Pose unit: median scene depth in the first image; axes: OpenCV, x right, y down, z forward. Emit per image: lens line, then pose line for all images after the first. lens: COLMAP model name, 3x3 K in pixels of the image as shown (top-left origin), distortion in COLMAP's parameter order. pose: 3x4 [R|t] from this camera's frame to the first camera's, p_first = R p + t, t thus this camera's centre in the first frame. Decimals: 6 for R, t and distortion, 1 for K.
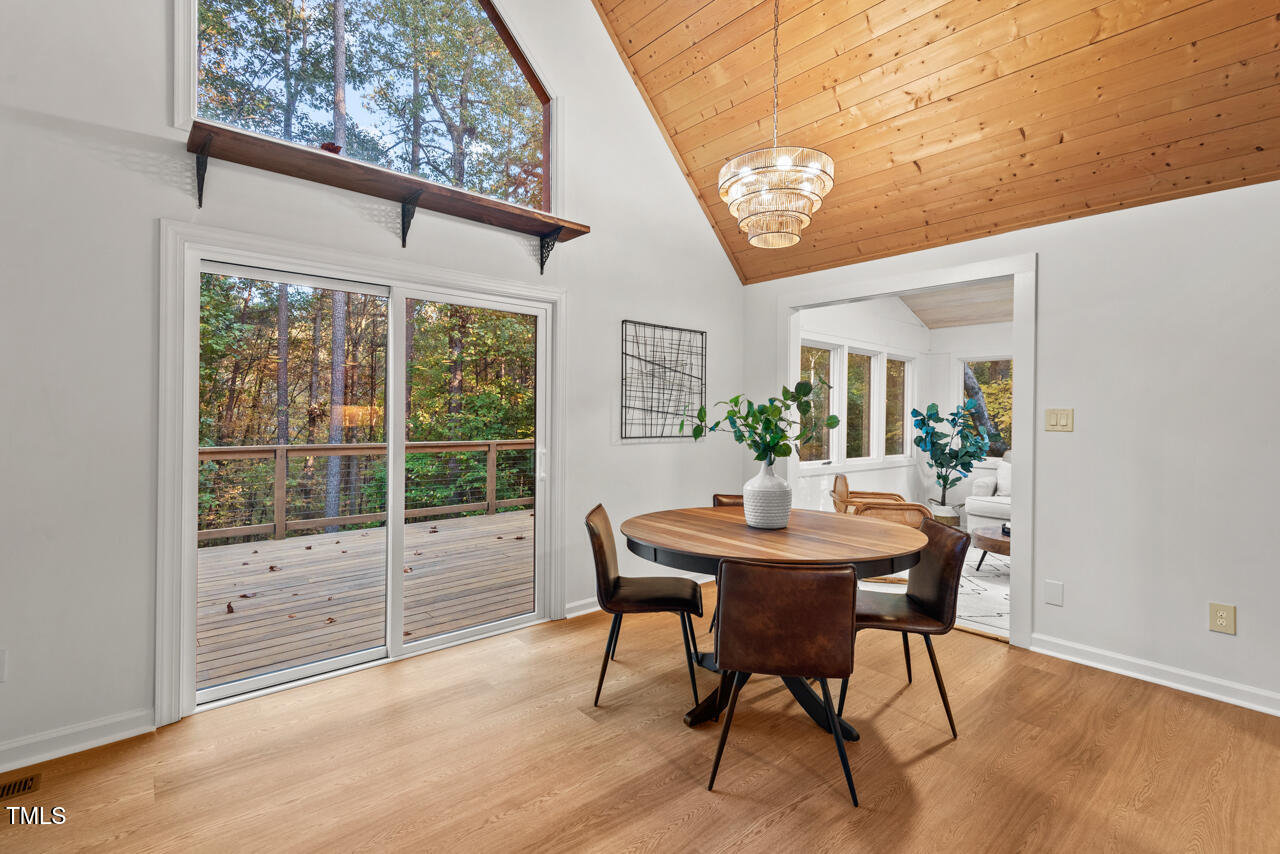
lens RADIAL K [[583.4, 0, 639.0], [0, 583.4, 416.8], [0, 0, 1]] dist [0.001012, -0.000043]
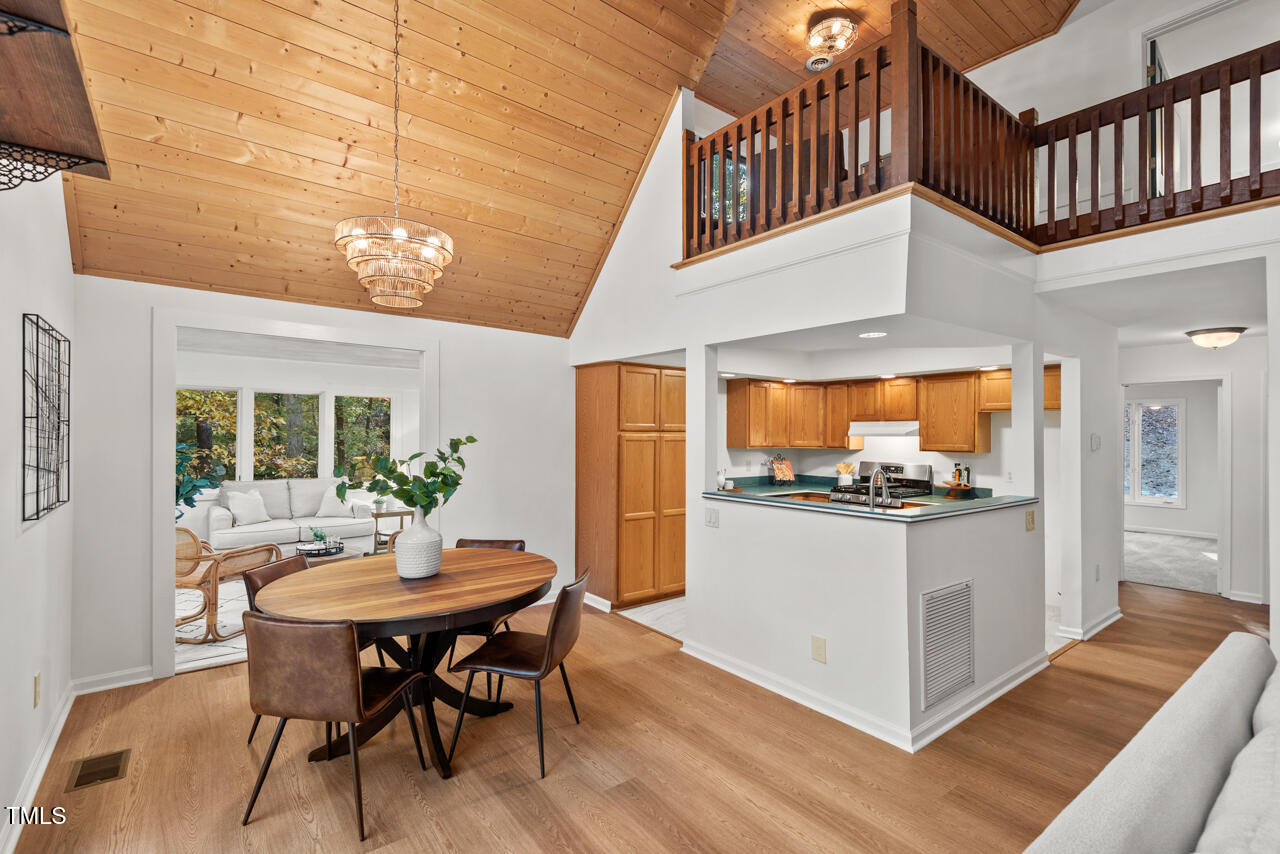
lens RADIAL K [[584.5, 0, 640.0], [0, 584.5, 427.0], [0, 0, 1]] dist [0.000830, -0.000115]
pose [[0.051477, 0.005823, 0.998657, -0.955051], [-0.002464, 0.999981, -0.005704, -0.088529], [-0.998671, -0.002167, 0.051490, 0.620682]]
